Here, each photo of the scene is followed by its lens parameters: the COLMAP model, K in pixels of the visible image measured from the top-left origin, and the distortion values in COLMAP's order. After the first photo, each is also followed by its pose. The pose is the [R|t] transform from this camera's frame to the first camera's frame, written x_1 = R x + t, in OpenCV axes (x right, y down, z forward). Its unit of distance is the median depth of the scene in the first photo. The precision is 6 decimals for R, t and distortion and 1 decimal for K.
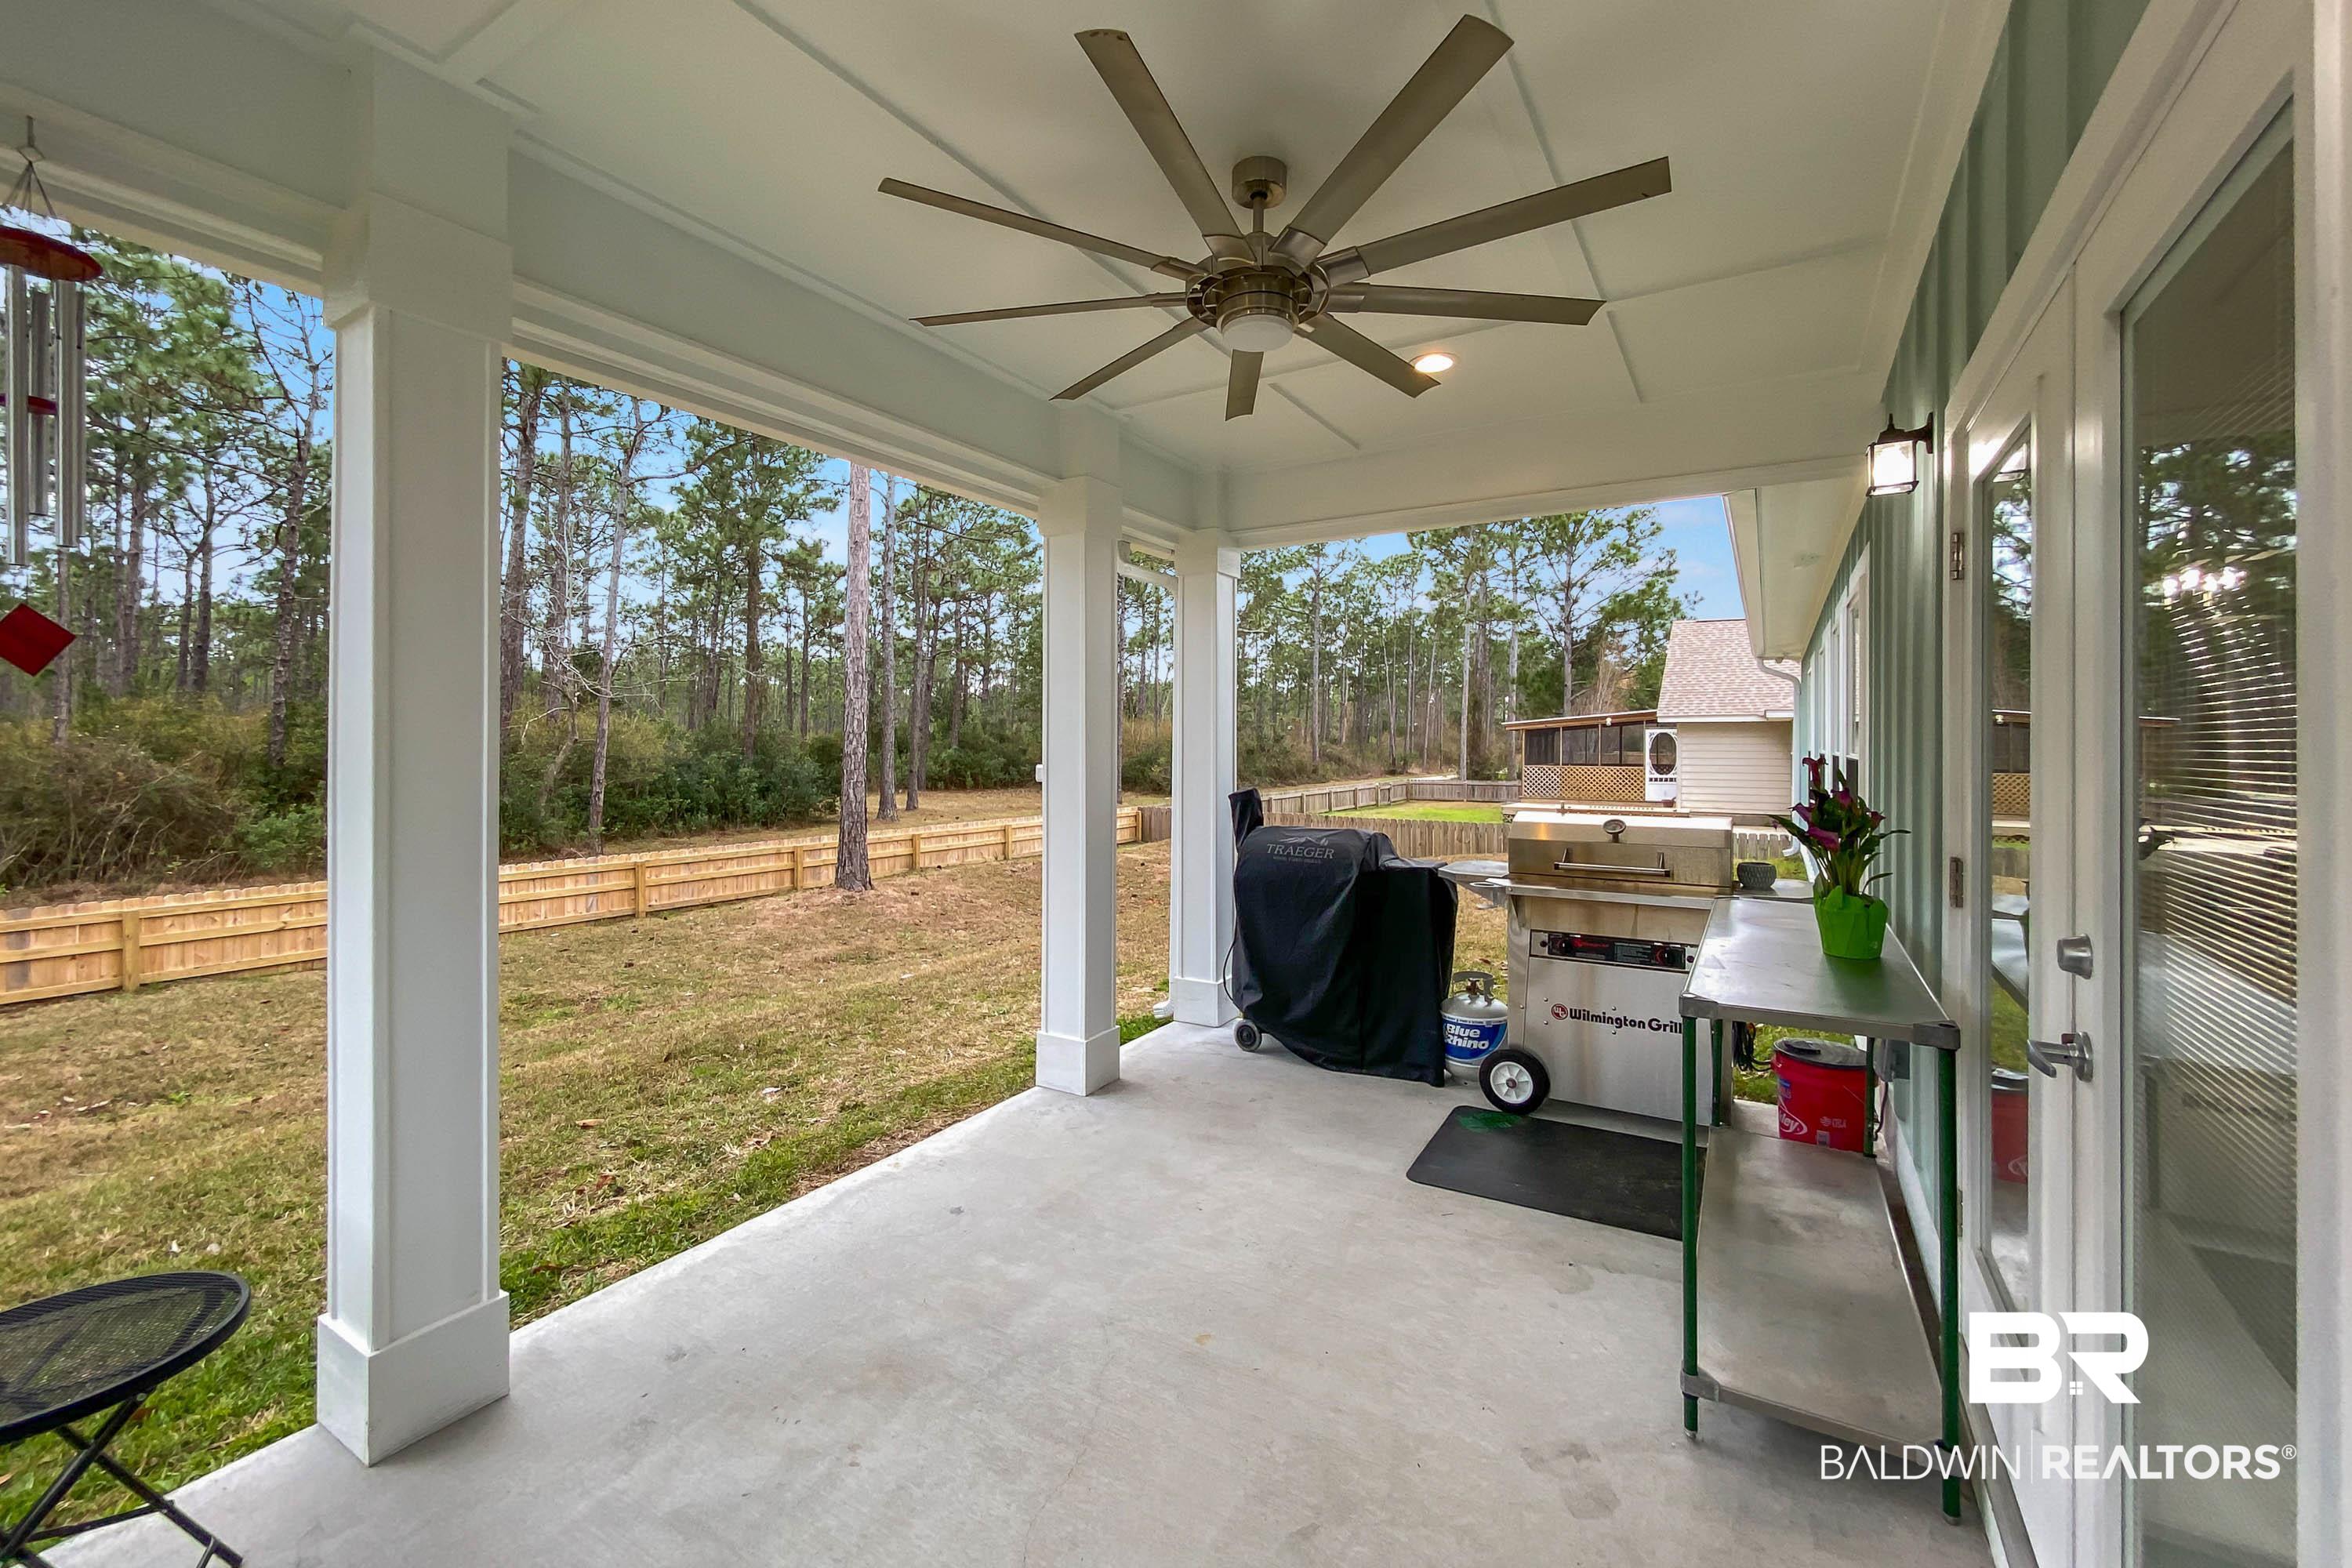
lens RADIAL K [[944.1, 0, 1176.0], [0, 944.1, 784.0], [0, 0, 1]] dist [0.001958, 0.000063]
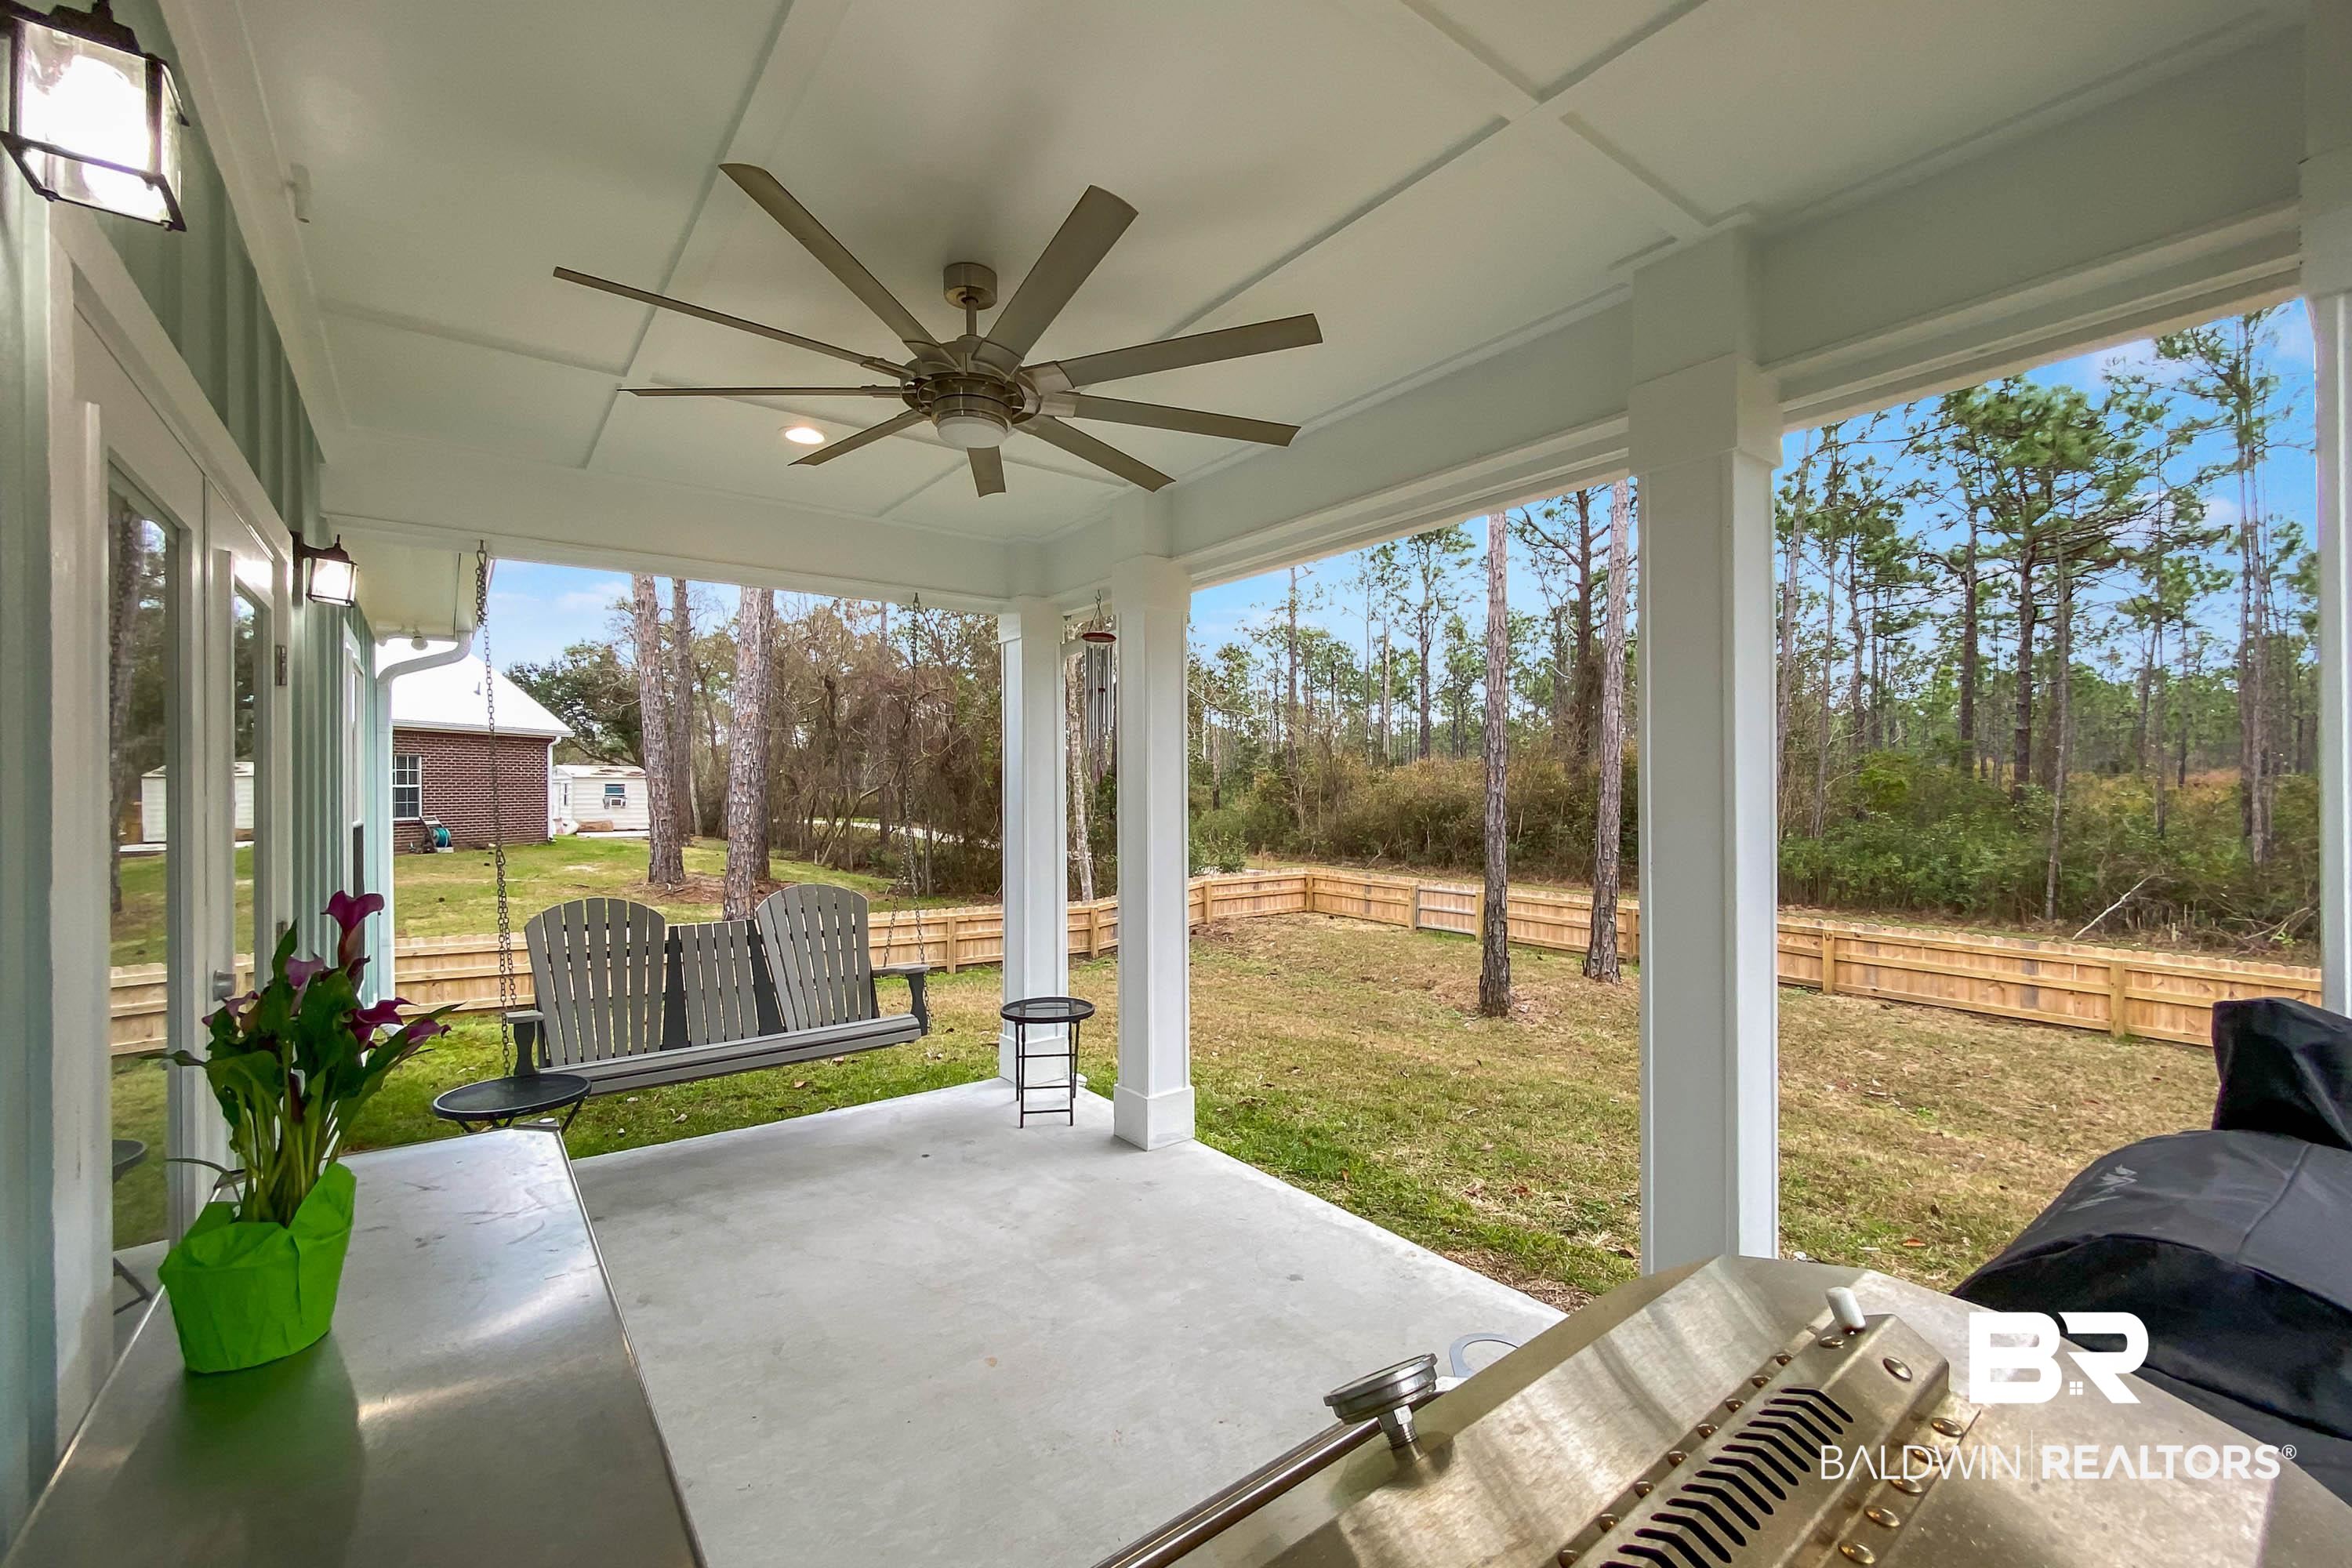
lens RADIAL K [[944.1, 0, 1176.0], [0, 944.1, 784.0], [0, 0, 1]] dist [0.001958, 0.000063]
pose [[-0.338399, -0.006376, -0.940981, 0.857784], [-0.041357, 0.999112, 0.008103, -0.097519], [0.940093, 0.041659, -0.338362, 1.315916]]
